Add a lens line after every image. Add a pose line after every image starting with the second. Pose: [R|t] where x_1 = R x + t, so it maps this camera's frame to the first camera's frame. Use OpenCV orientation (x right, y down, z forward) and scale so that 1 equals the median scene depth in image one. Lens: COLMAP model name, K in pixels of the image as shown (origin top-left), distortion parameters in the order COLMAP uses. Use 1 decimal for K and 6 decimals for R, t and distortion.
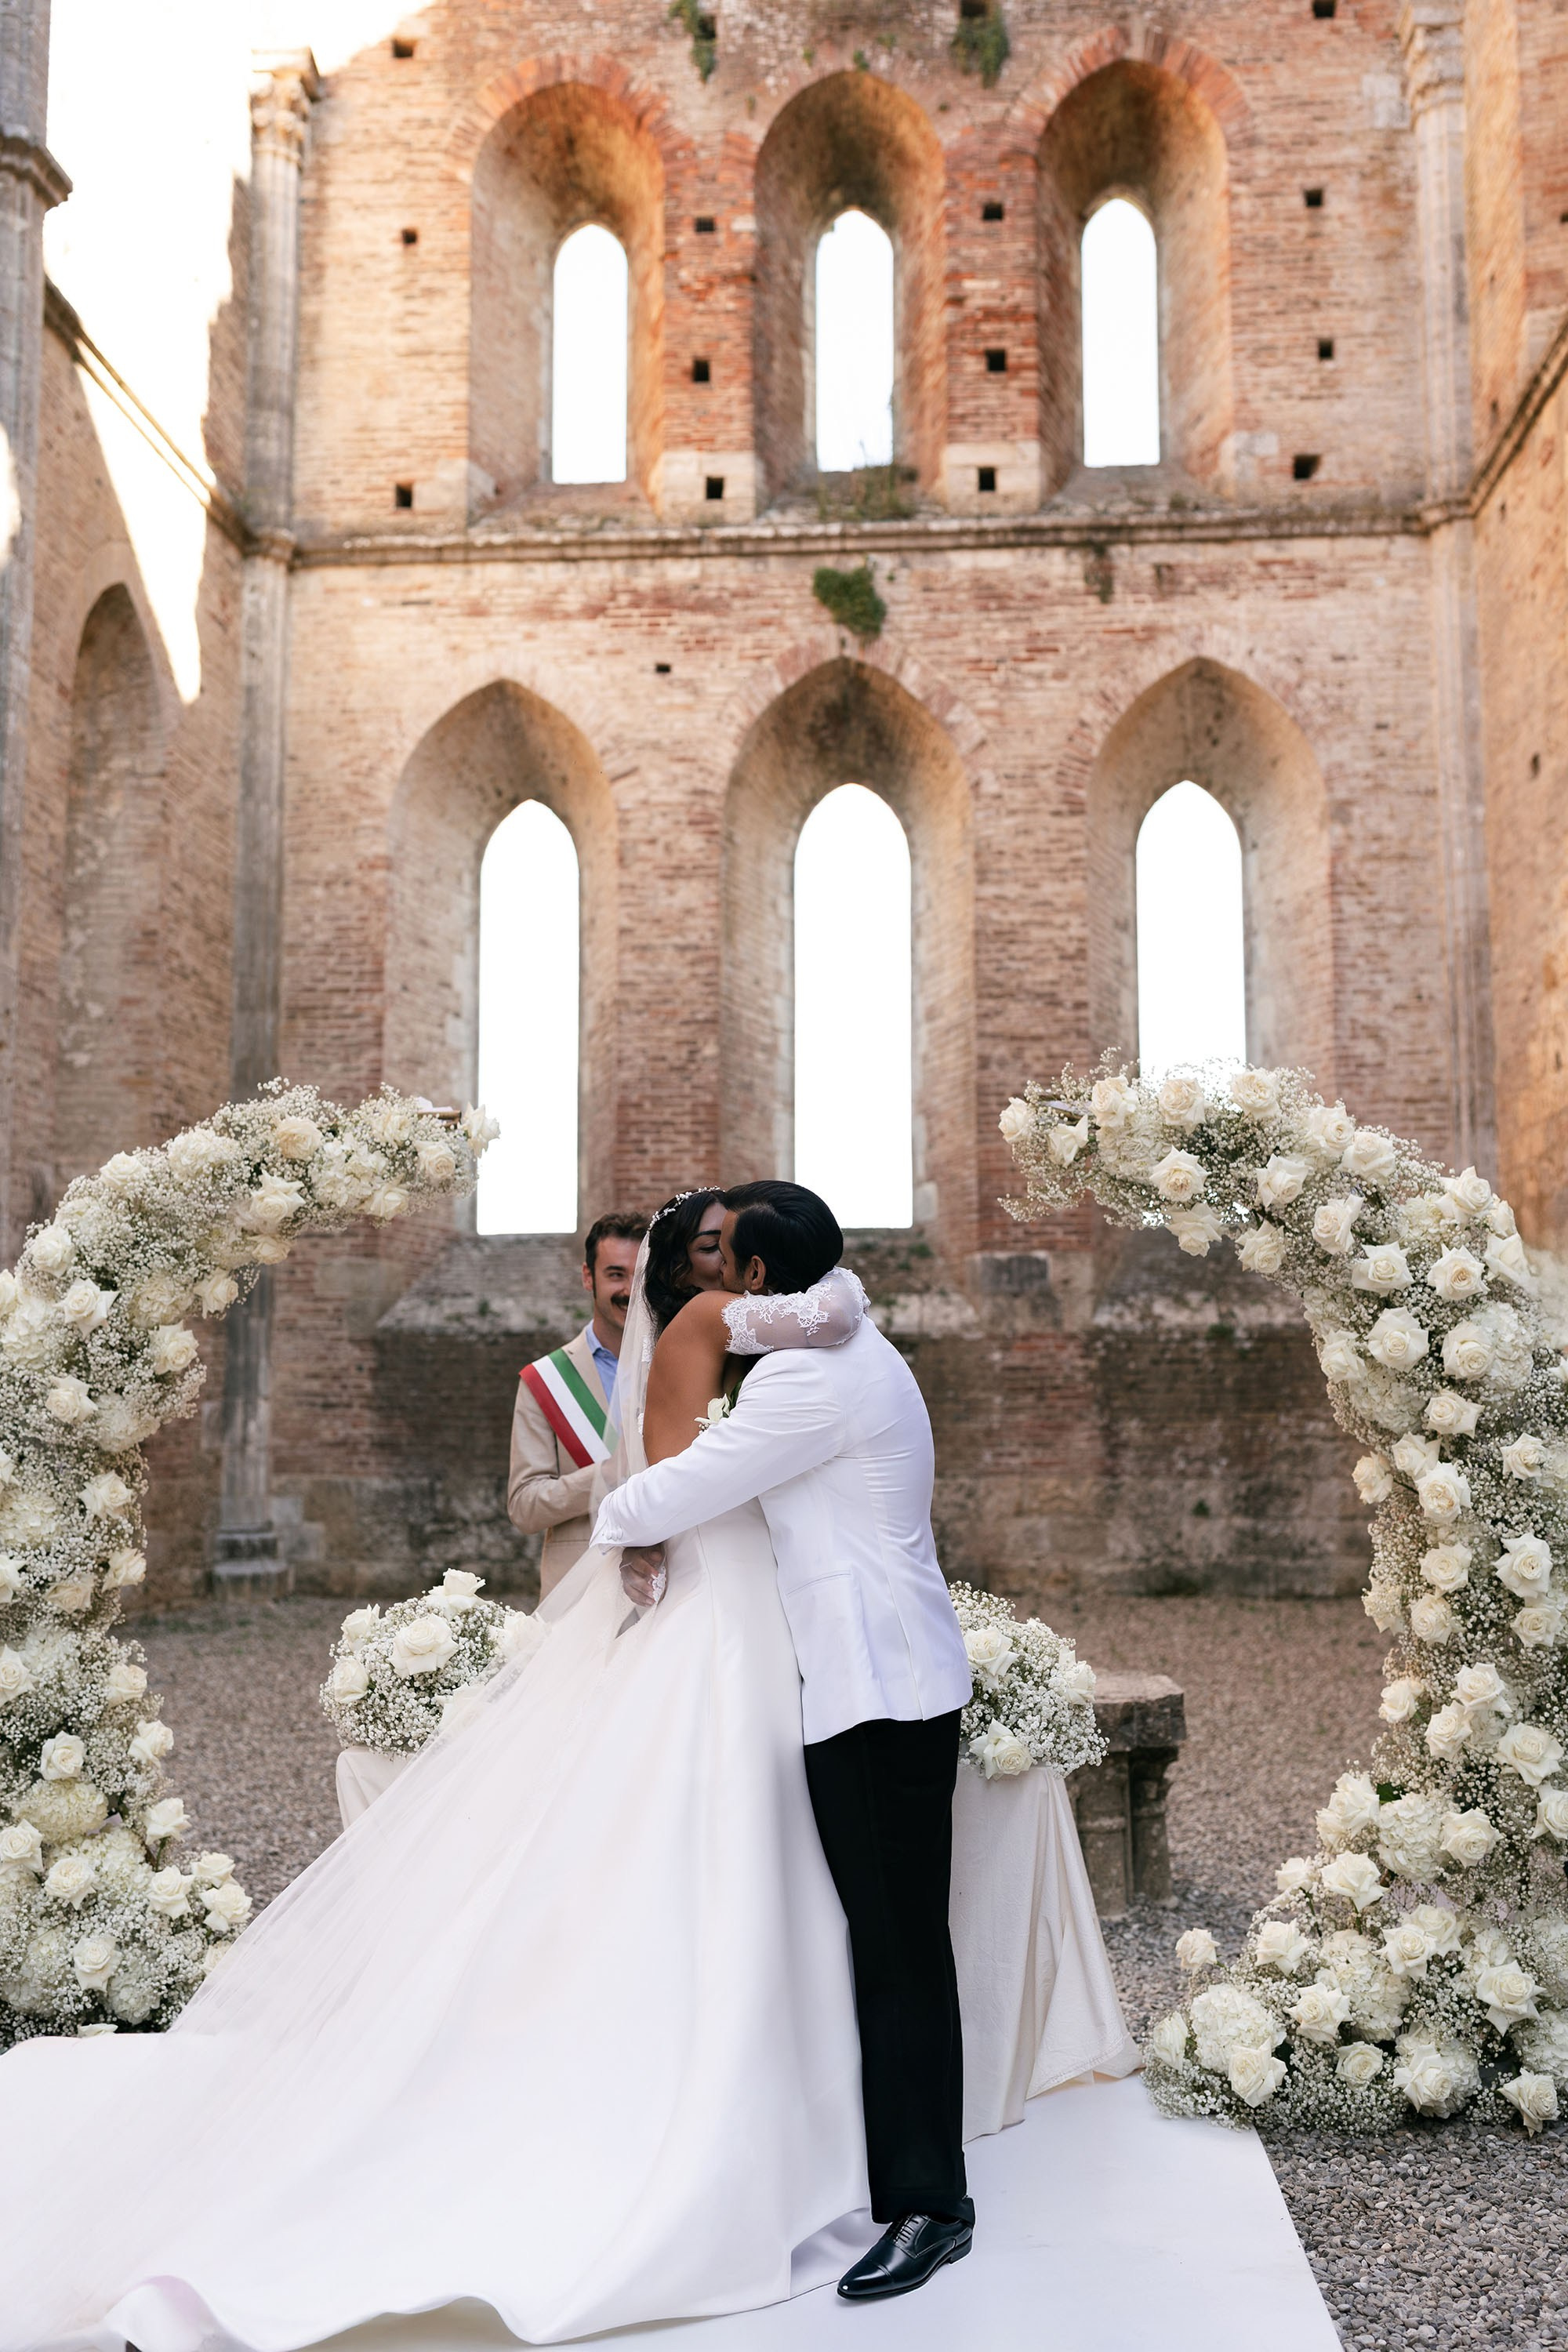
lens RADIAL K [[2265.0, 0, 783.8], [0, 2265.0, 1174.2], [0, 0, 1]] dist [0.004433, 0.000000]
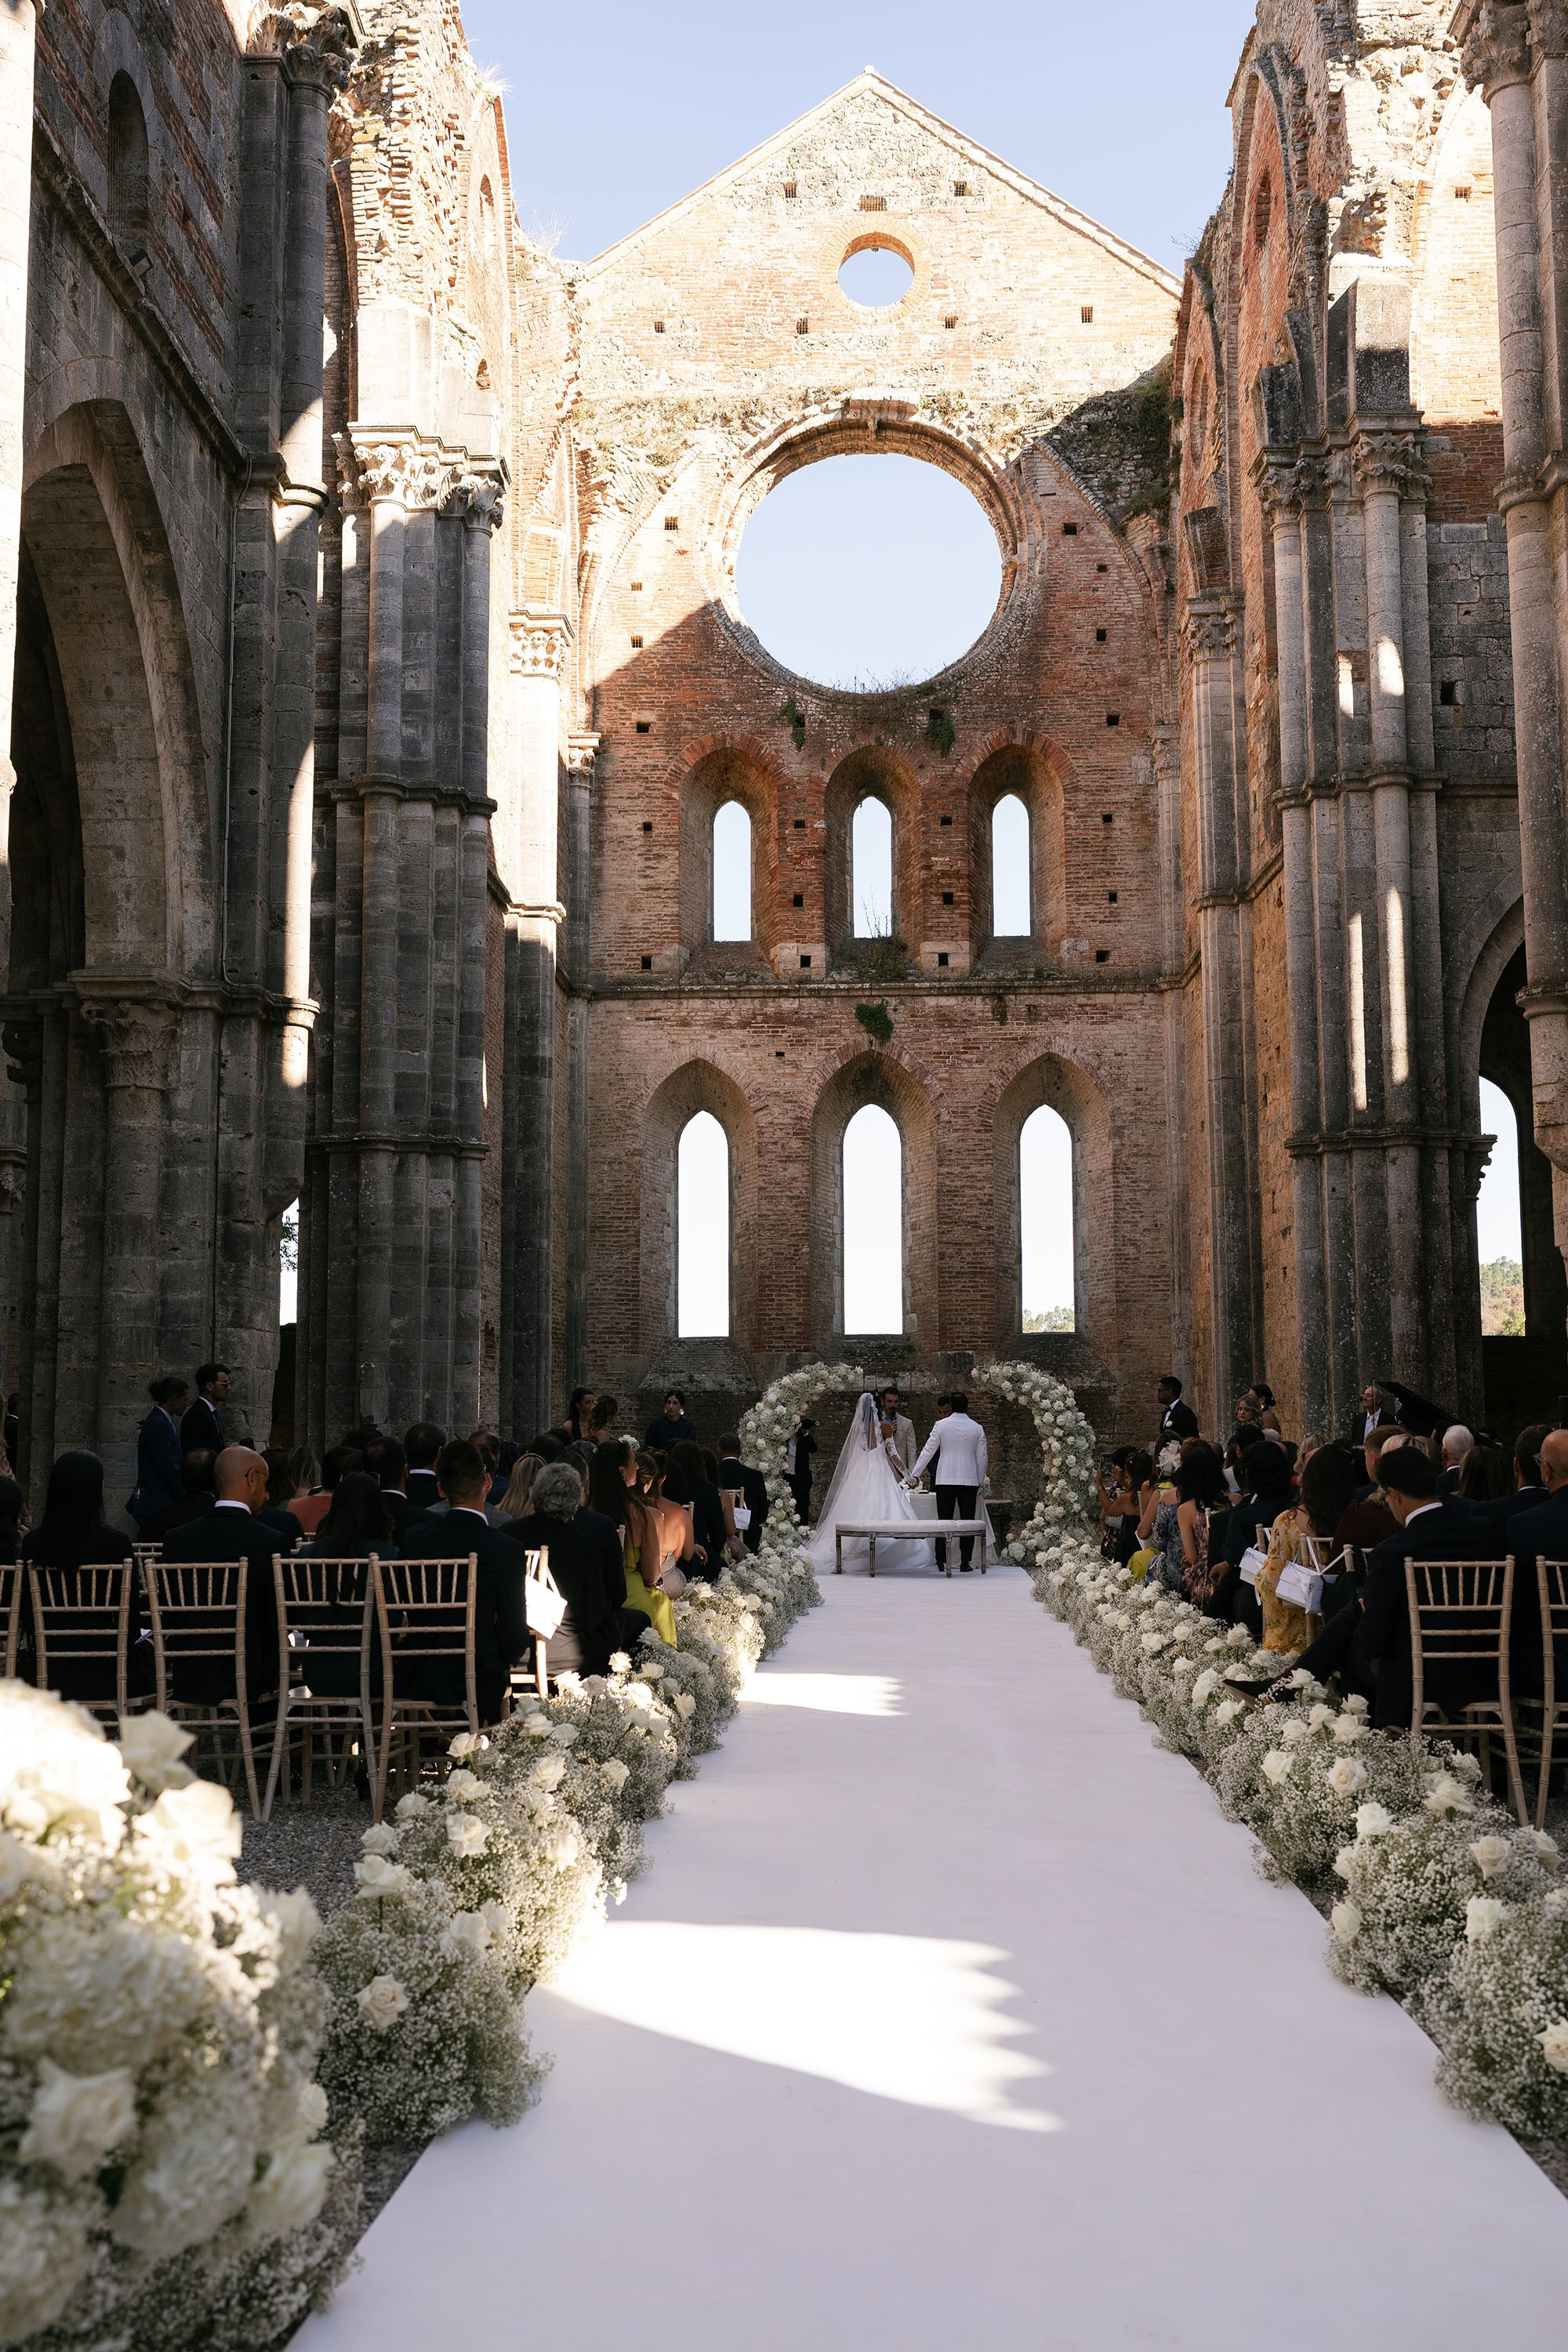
lens RADIAL K [[2265.0, 0, 785.3], [0, 2265.0, 1175.3], [0, 0, 1]] dist [0.004433, 0.000000]
pose [[0.999246, 0.002184, 0.038769, -0.125080], [-0.001946, 0.999979, -0.006167, -0.105367], [-0.038782, 0.006087, 0.999229, -0.975475]]
